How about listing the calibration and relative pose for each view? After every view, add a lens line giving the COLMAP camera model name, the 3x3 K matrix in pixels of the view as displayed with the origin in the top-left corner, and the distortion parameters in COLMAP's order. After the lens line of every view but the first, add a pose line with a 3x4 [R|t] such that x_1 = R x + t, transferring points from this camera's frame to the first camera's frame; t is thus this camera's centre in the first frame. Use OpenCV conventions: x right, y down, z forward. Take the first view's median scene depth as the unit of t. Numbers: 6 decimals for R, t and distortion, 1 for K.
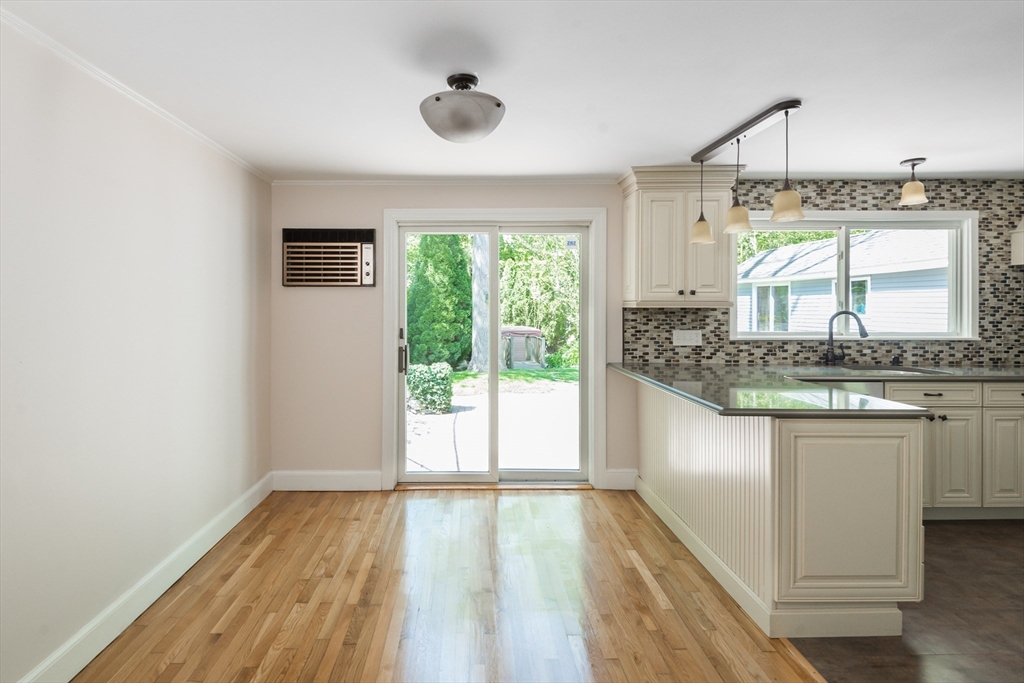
lens RADIAL K [[533.4, 0, 509.6], [0, 533.4, 304.4], [0, 0, 1]] dist [0.000126, -0.000276]
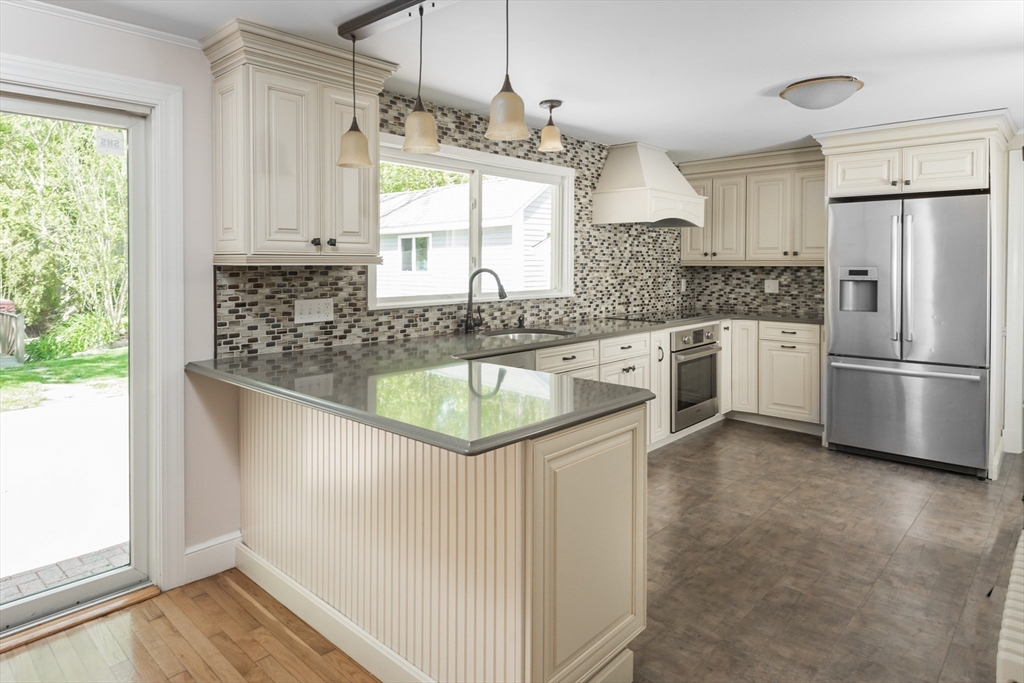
lens RADIAL K [[610.6, 0, 506.3], [0, 610.6, 274.4], [0, 0, 1]] dist [0.012653, -0.000755]
pose [[0.737519, -0.013011, 0.675201, -0.004783], [-0.002163, 0.999764, 0.021628, 0.000366], [-0.675323, -0.017412, 0.737317, 0.264715]]
